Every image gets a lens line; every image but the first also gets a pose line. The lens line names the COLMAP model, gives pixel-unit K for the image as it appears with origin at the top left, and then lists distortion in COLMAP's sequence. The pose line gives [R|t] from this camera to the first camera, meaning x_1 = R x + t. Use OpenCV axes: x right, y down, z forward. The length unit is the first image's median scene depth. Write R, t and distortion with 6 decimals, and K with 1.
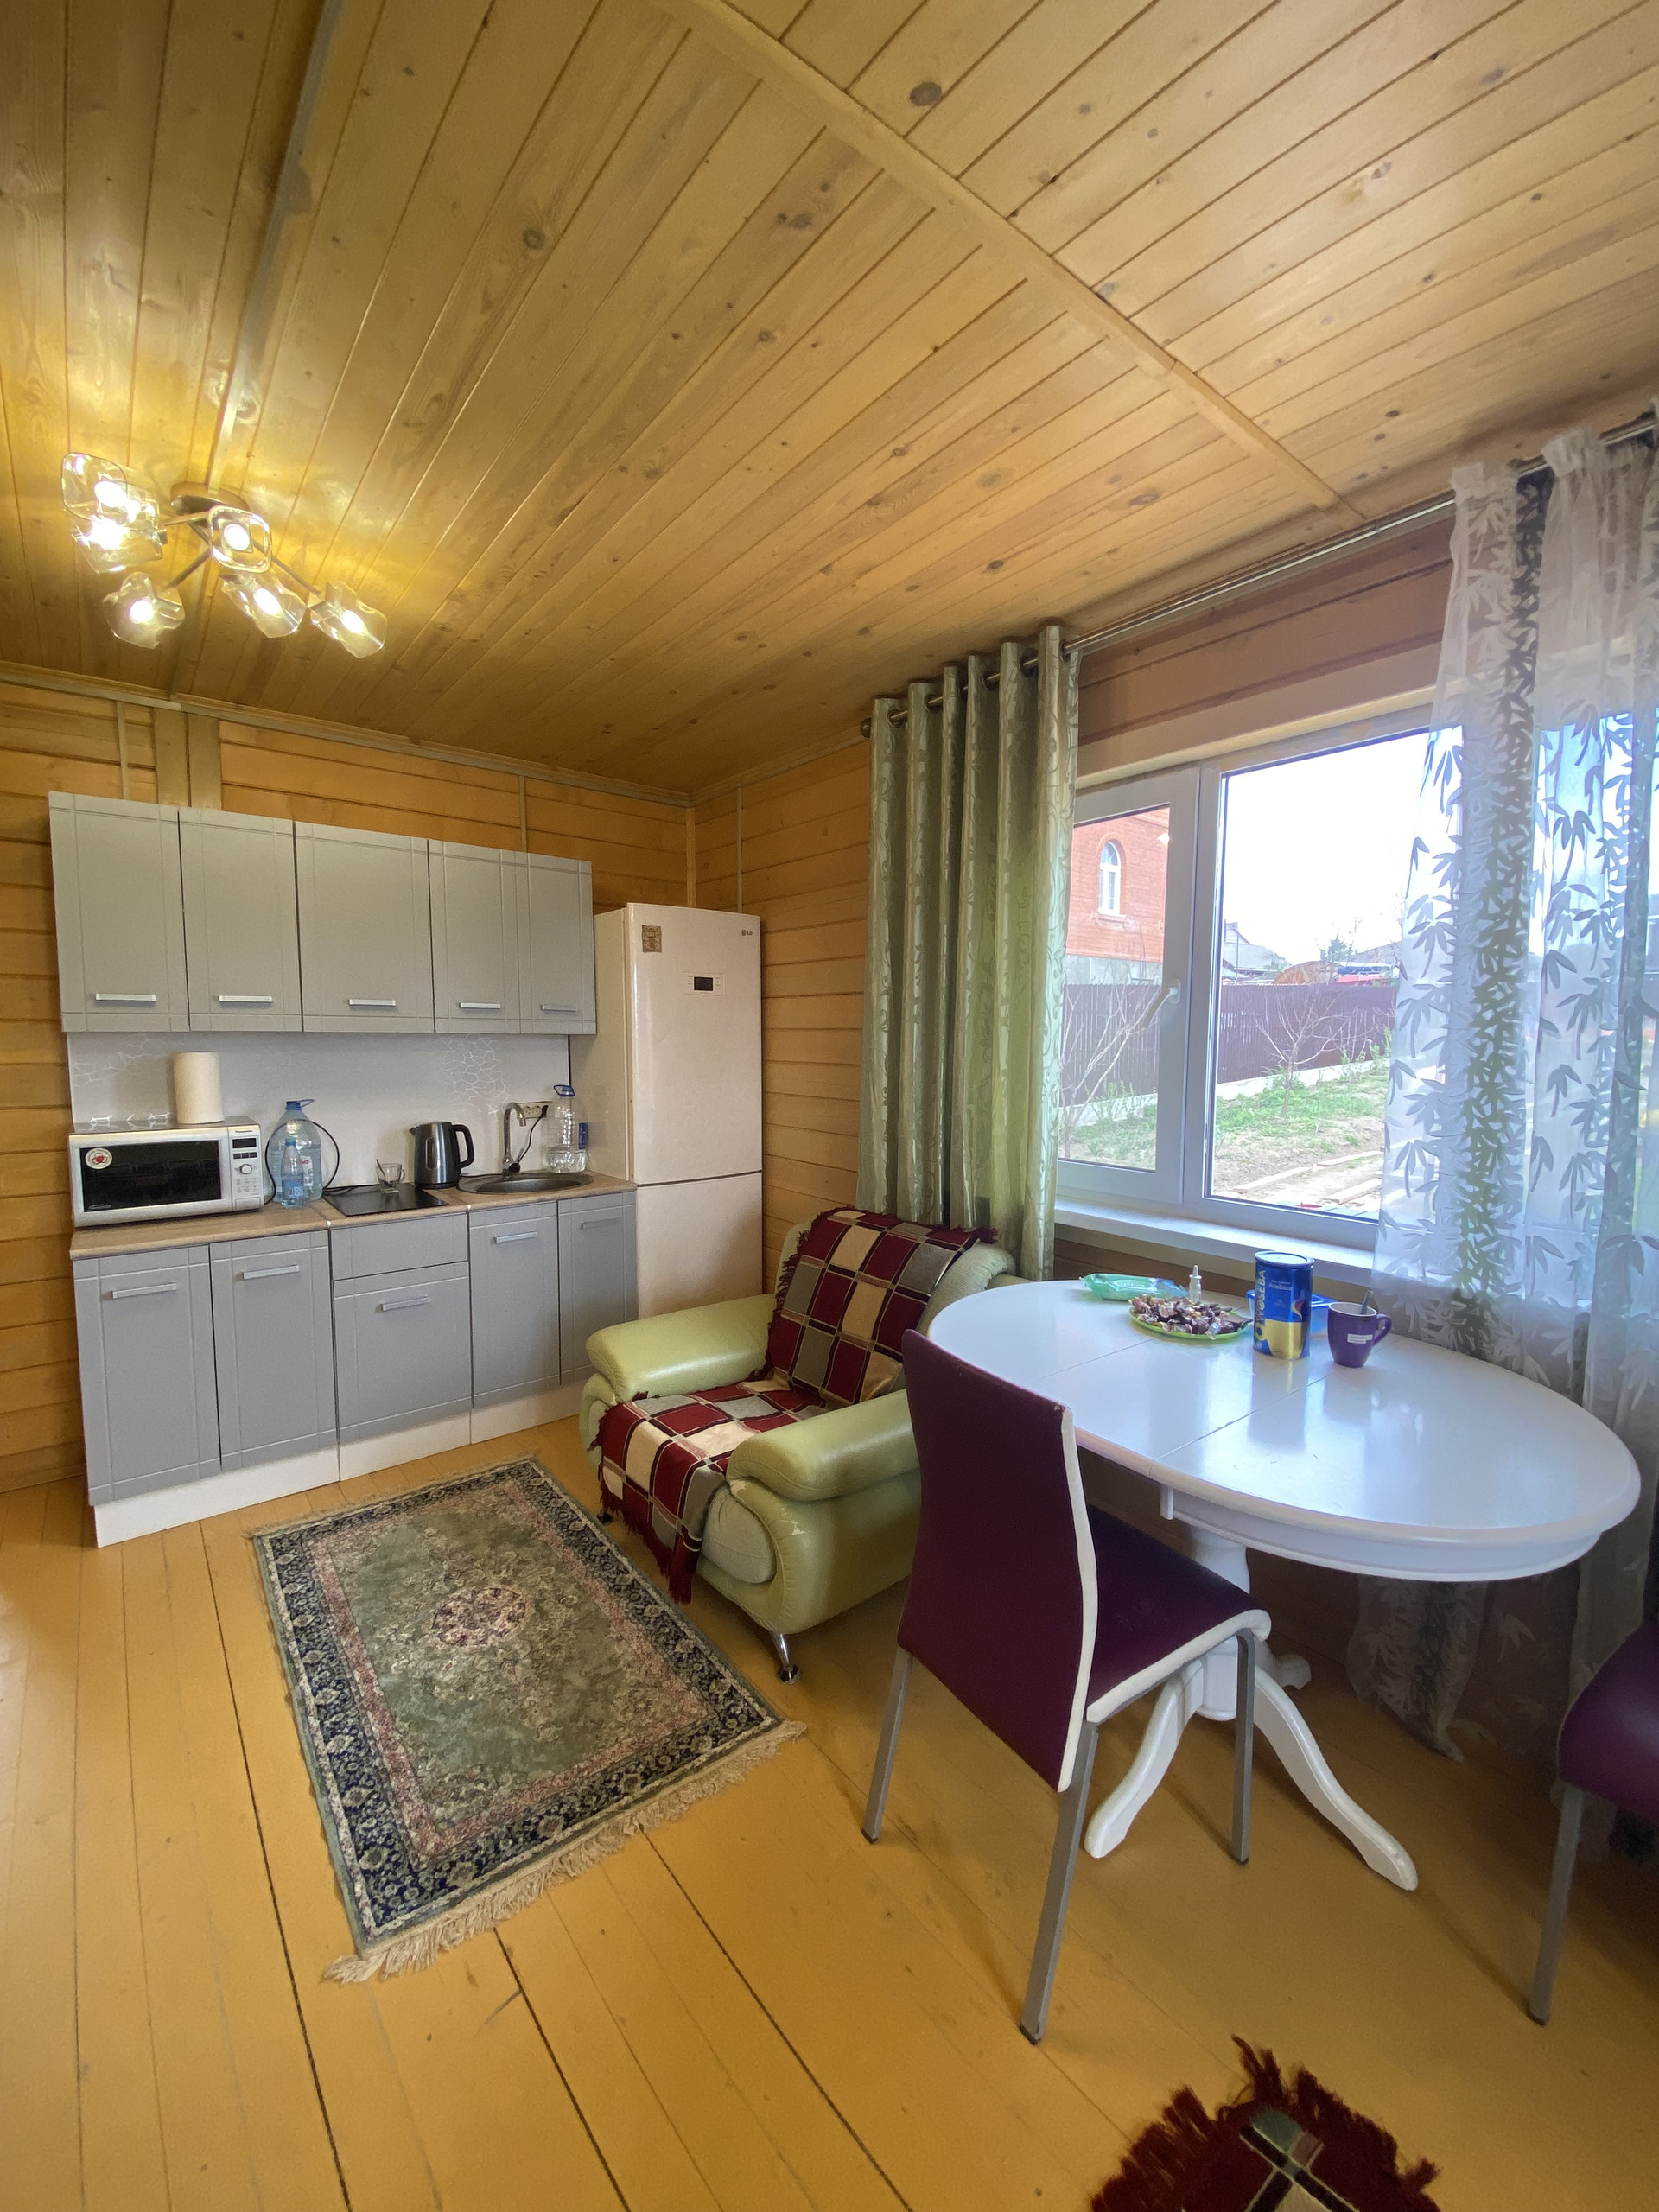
lens RADIAL K [[898.6, 0, 836.2], [0, 898.6, 1109.1], [0, 0, 1]] dist [0.024294, -0.020775]
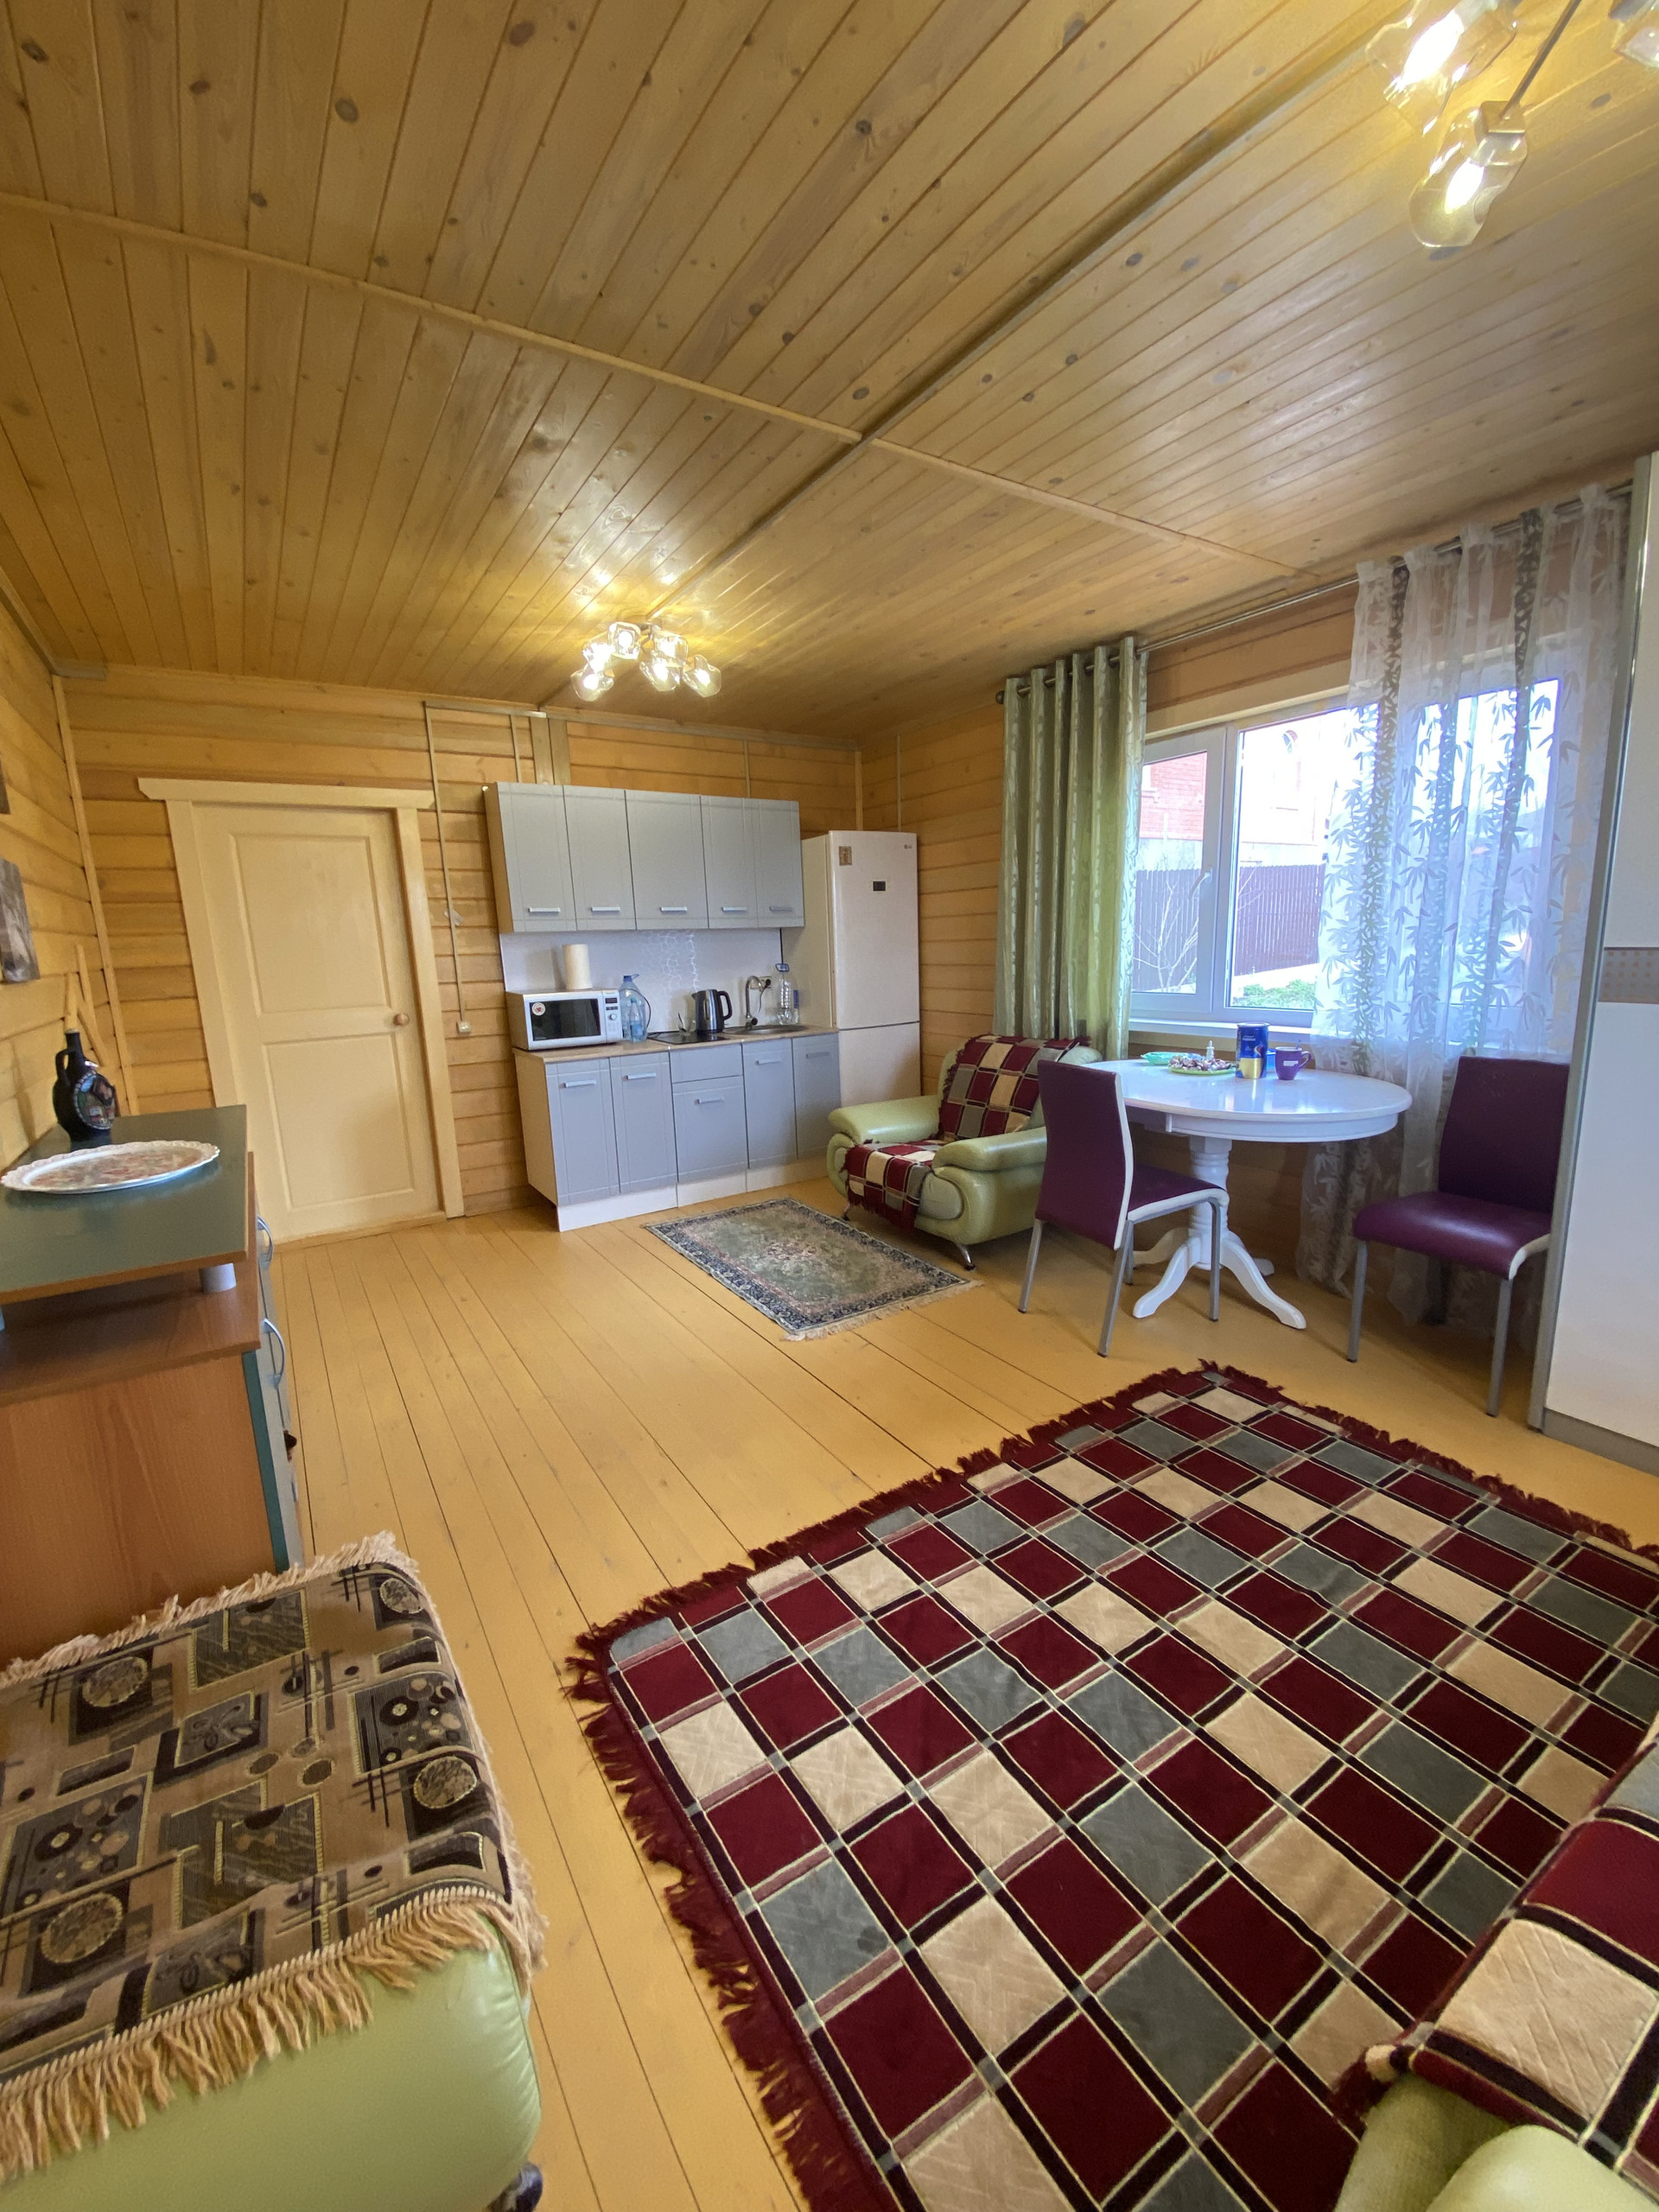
lens RADIAL K [[895.8, 0, 825.1], [0, 895.8, 1114.0], [0, 0, 1]] dist [0.020655, -0.019767]
pose [[0.992429, -0.015855, -0.121792, -0.094886], [0.029448, 0.993425, 0.110635, 0.083674], [0.119237, -0.113384, 0.986370, -0.626553]]
